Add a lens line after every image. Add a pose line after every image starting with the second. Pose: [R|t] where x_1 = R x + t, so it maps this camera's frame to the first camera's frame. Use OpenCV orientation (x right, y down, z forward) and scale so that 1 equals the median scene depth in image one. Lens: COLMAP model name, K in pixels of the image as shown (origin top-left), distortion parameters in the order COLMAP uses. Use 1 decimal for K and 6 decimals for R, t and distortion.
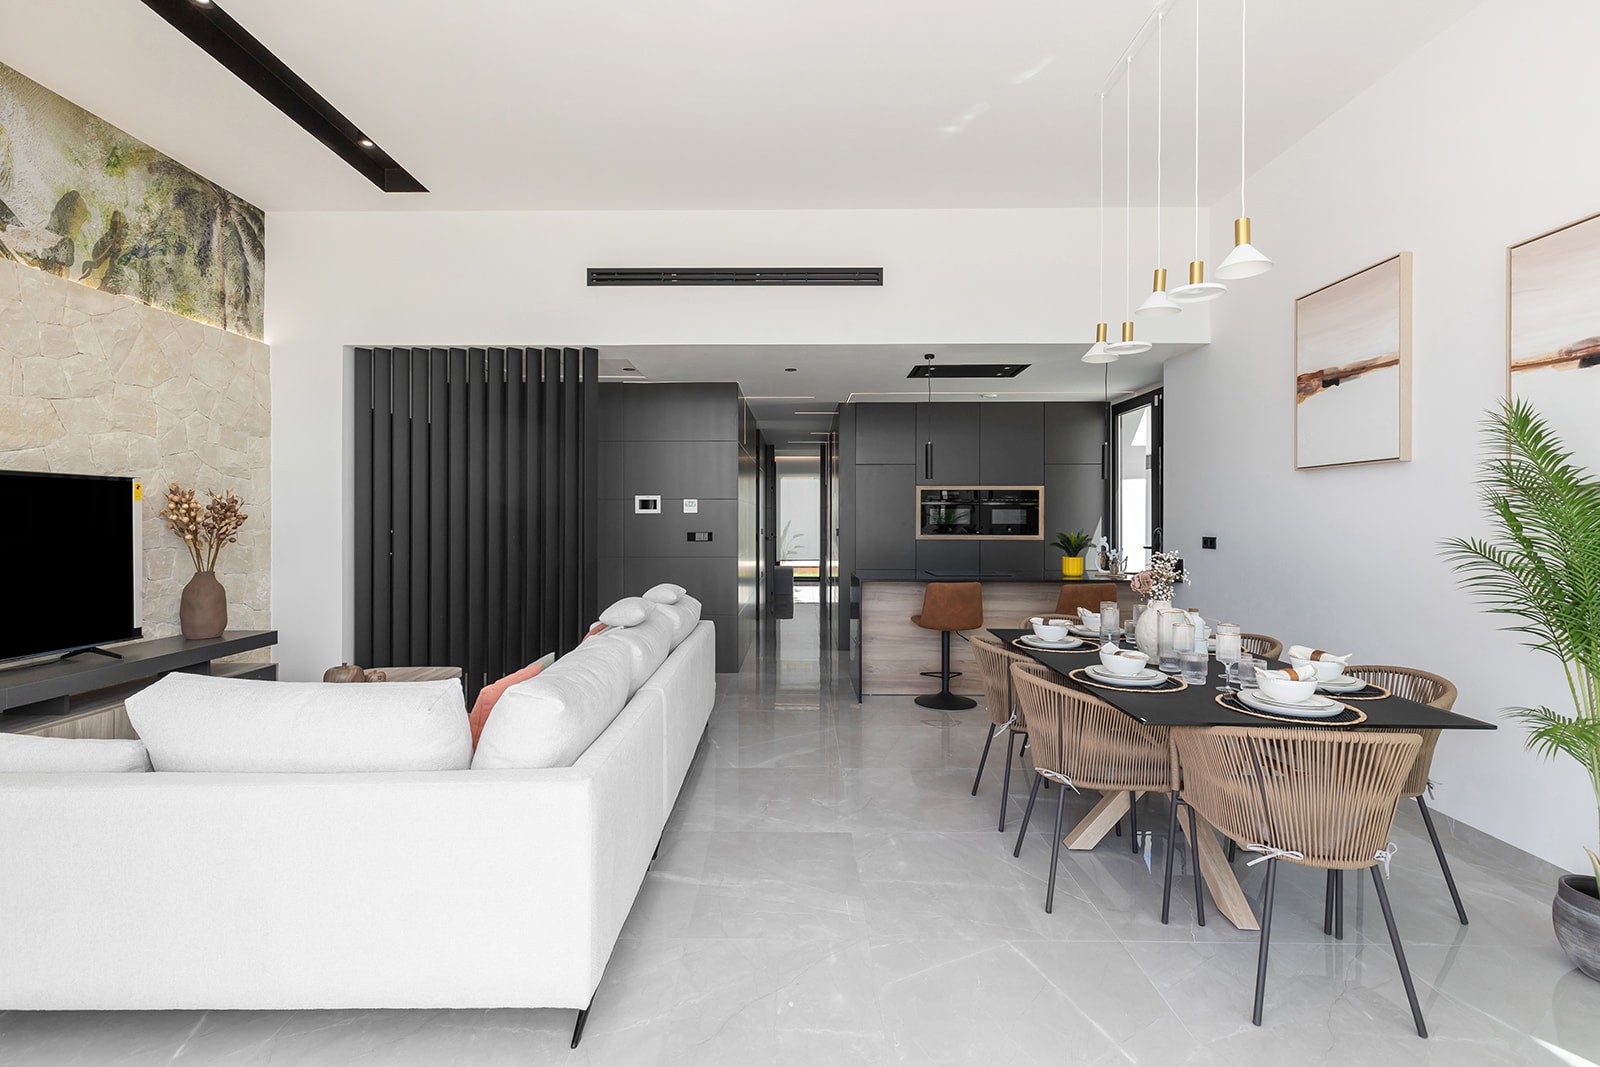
lens RADIAL K [[725.3, 0, 796.6], [0, 725.3, 518.4], [0, 0, 1]] dist [0.005804, -0.001600]
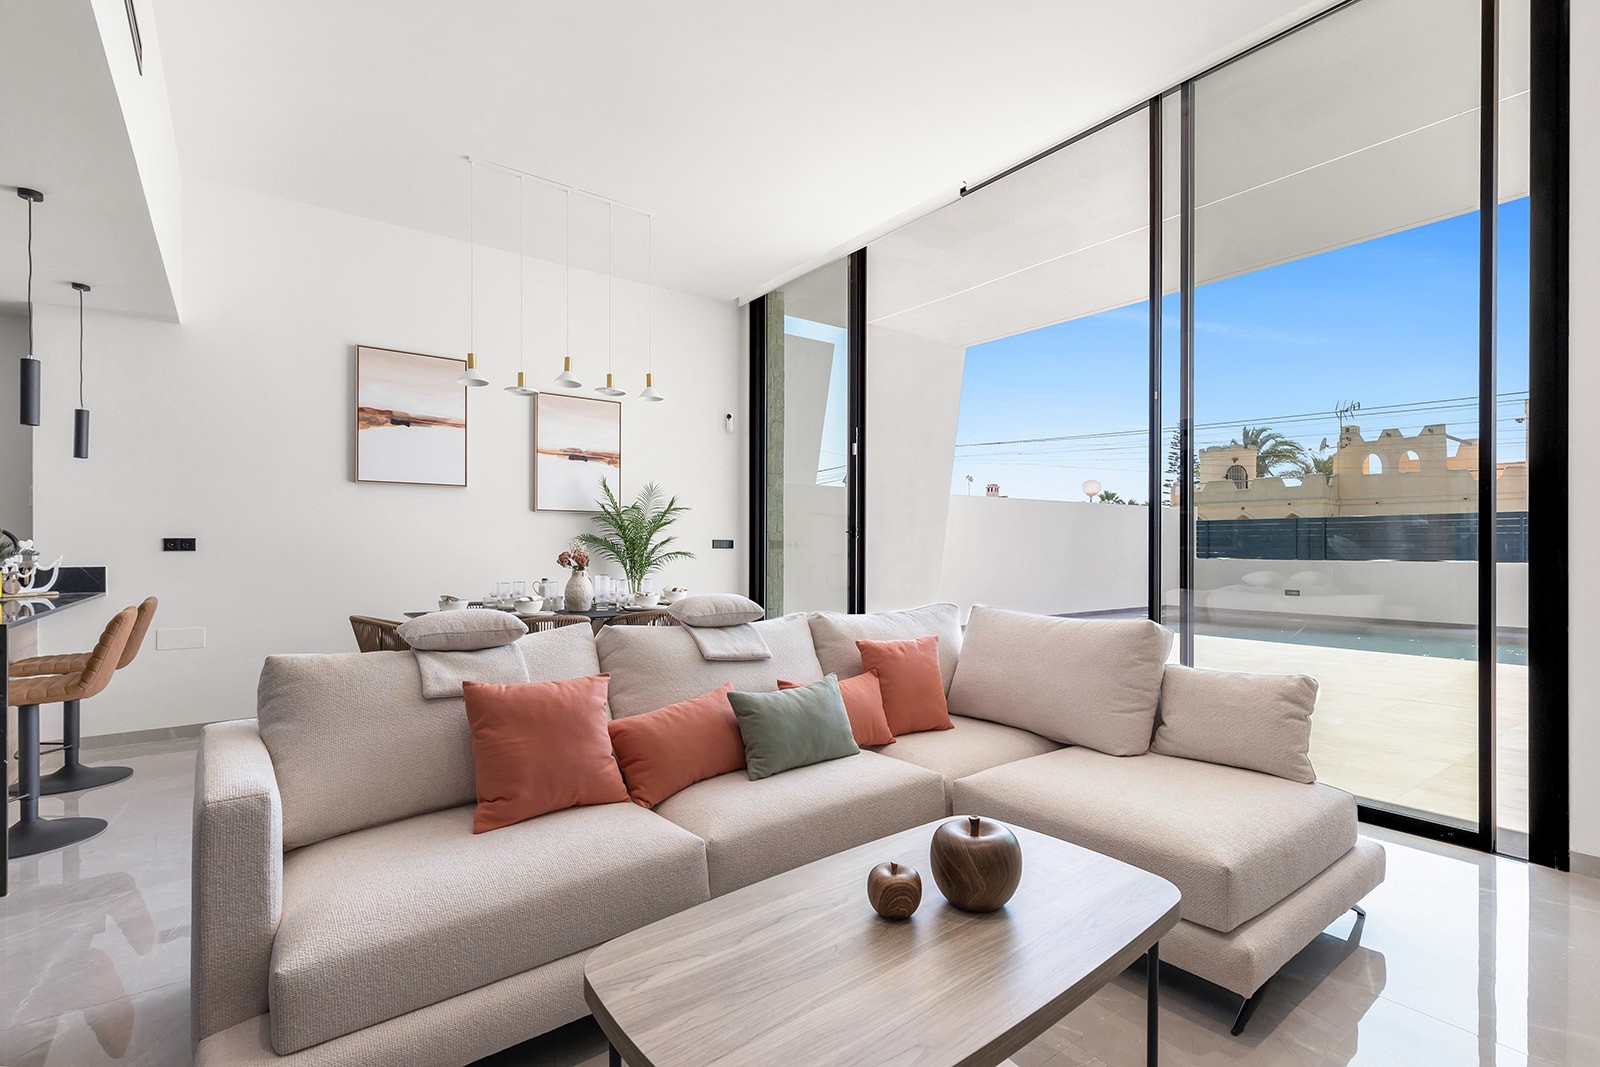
lens RADIAL K [[725.3, 0, 805.9], [0, 725.3, 546.8], [0, 0, 1]] dist [0.005804, -0.001600]
pose [[-0.605399, -0.001434, 0.795921, -0.719292], [-0.001138, 0.999999, 0.000936, 0.039858], [-0.795922, -0.000339, -0.605400, 1.068244]]
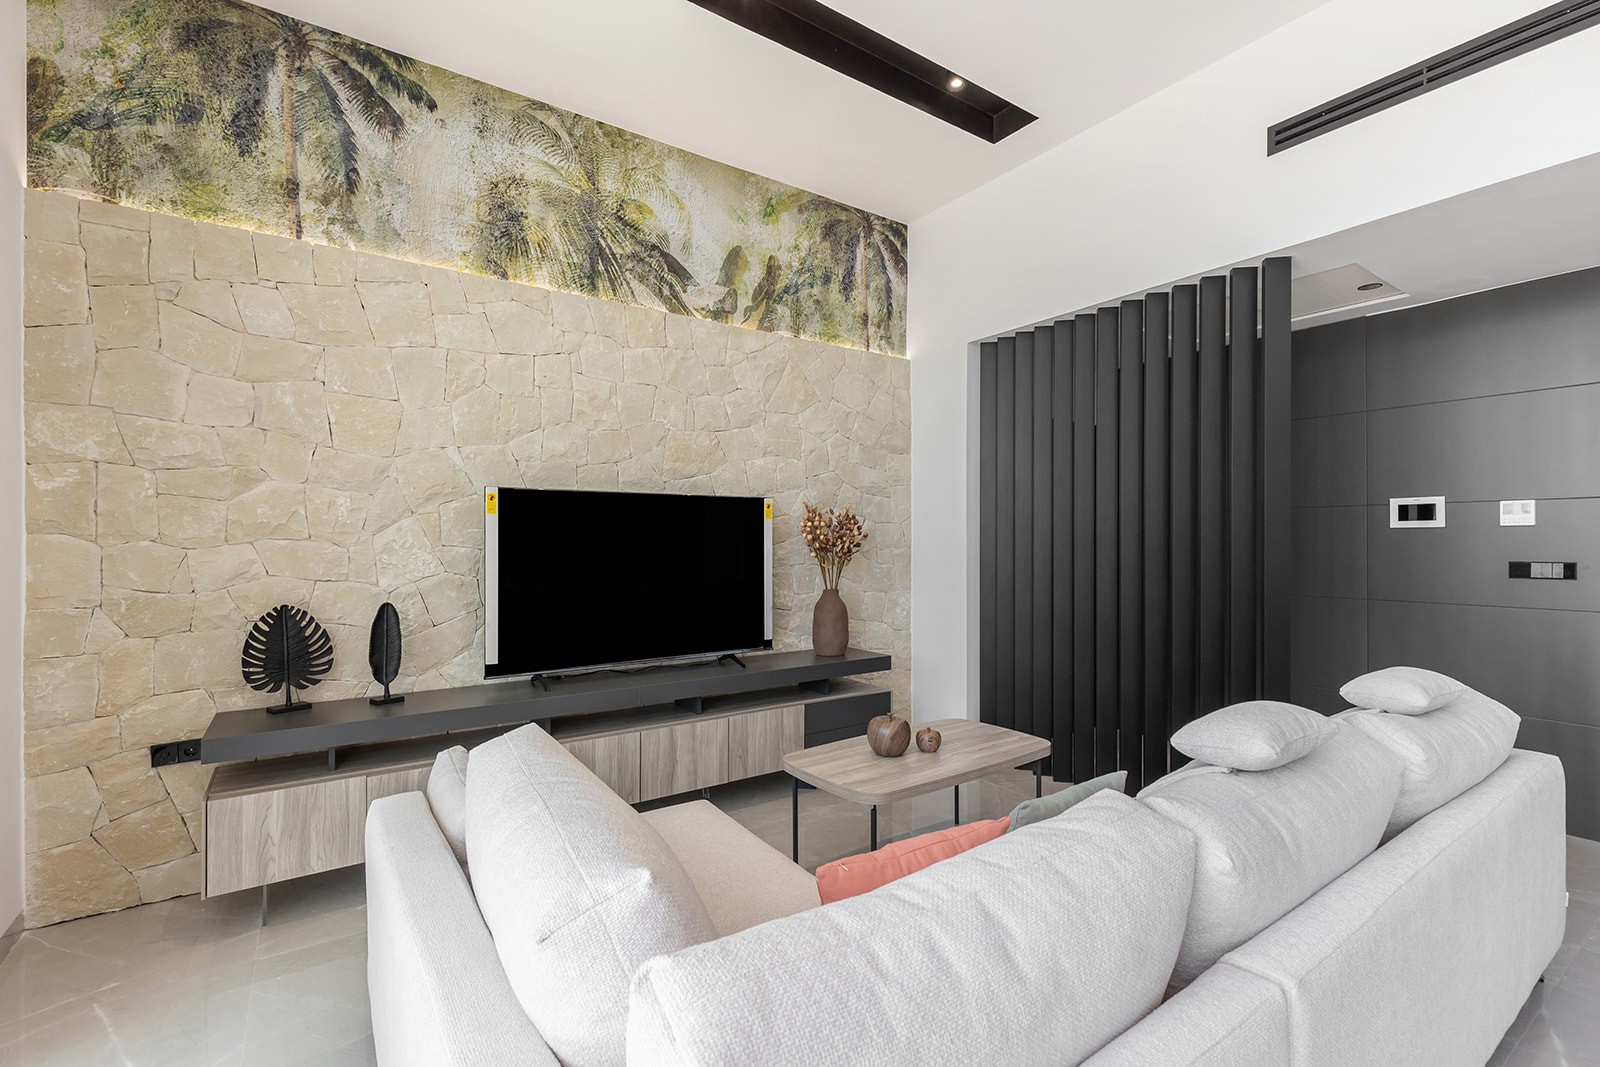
lens RADIAL K [[725.3, 0, 812.6], [0, 725.3, 538.9], [0, 0, 1]] dist [0.005804, -0.001600]
pose [[0.577069, -0.002974, -0.816690, -0.008000], [0.000119, 0.999994, -0.003557, 0.006455], [0.816695, 0.001955, 0.577066, 0.382858]]
